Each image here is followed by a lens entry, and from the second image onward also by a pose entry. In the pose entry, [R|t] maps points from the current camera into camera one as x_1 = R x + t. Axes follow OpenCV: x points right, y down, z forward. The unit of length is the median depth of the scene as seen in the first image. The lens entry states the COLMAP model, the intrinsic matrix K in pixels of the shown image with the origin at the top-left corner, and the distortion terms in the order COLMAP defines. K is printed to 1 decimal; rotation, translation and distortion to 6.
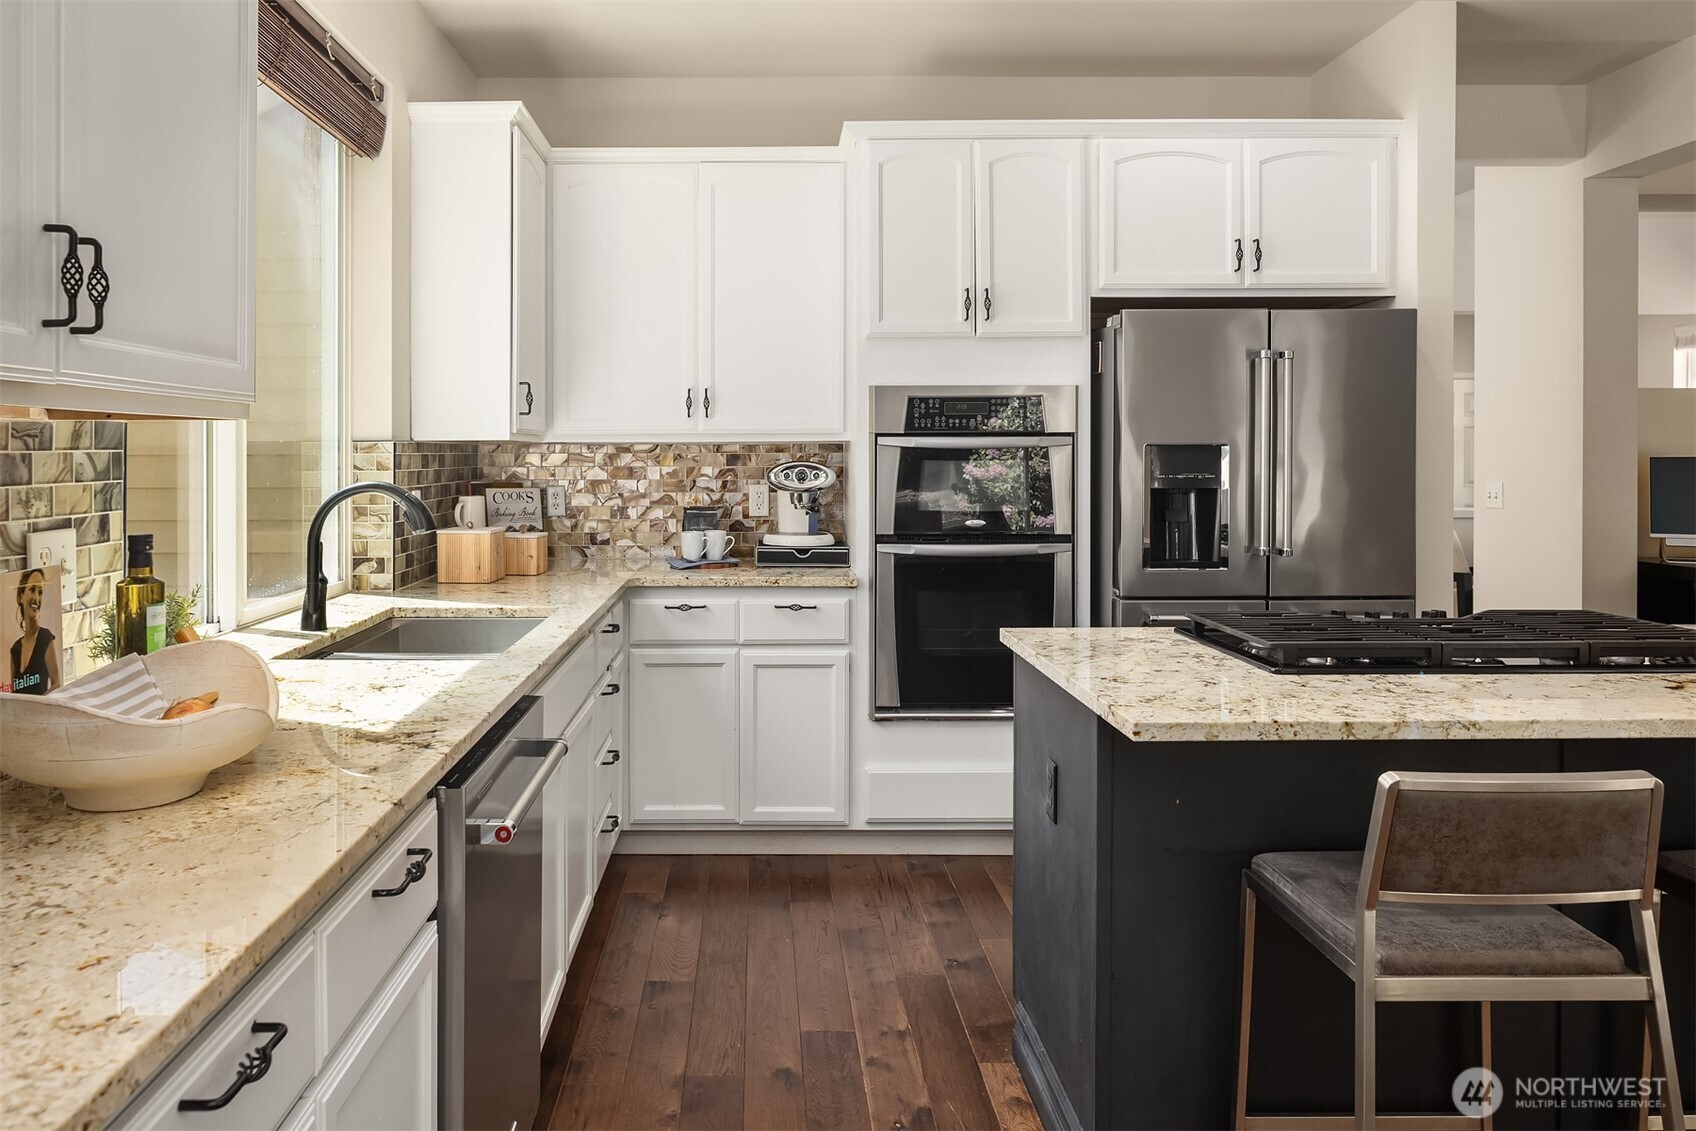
lens RADIAL K [[1152.9, 0, 844.5], [0, 1152.9, 458.7], [0, 0, 1]] dist [-0.006144, -0.002393]
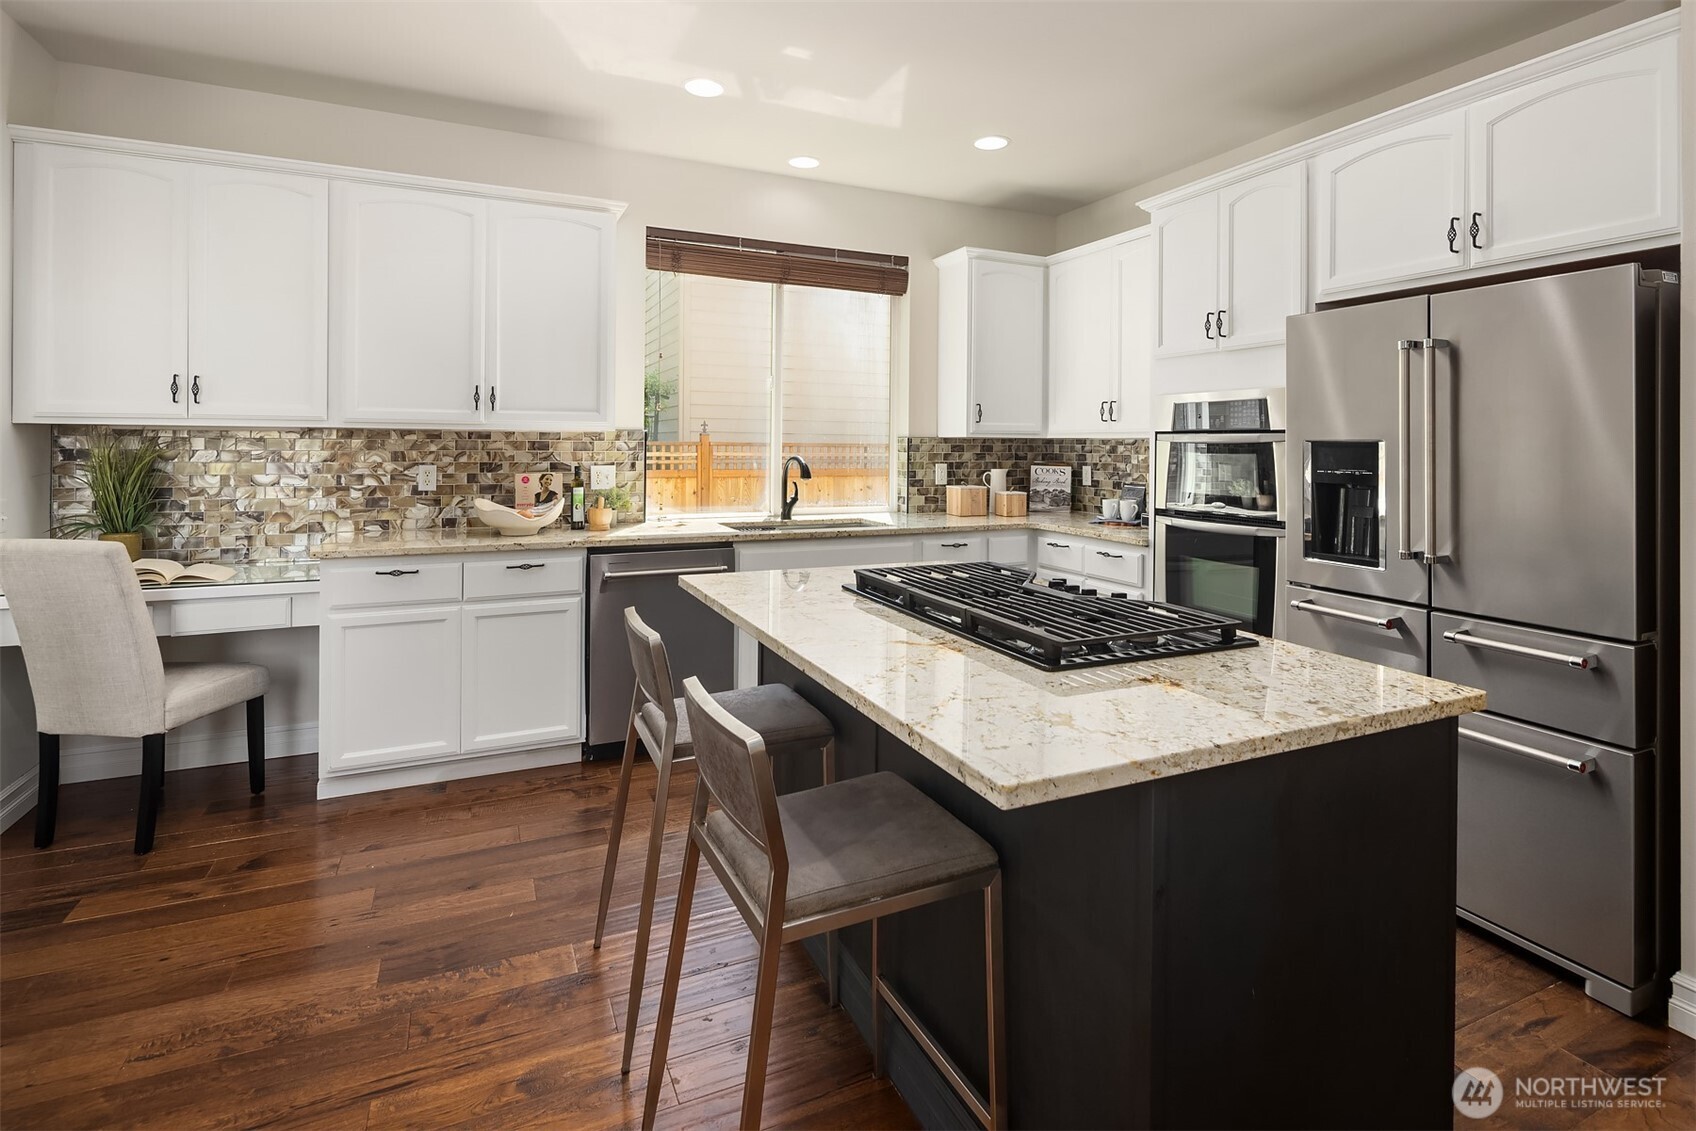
lens RADIAL K [[828.0, 0, 867.0], [0, 828.0, 437.9], [0, 0, 1]] dist [0.001009, -0.002361]
pose [[0.418436, 0.000996, -0.908246, 0.752192], [-0.013442, 0.999897, -0.005097, -0.005521], [0.908147, 0.014342, 0.418406, 0.302160]]
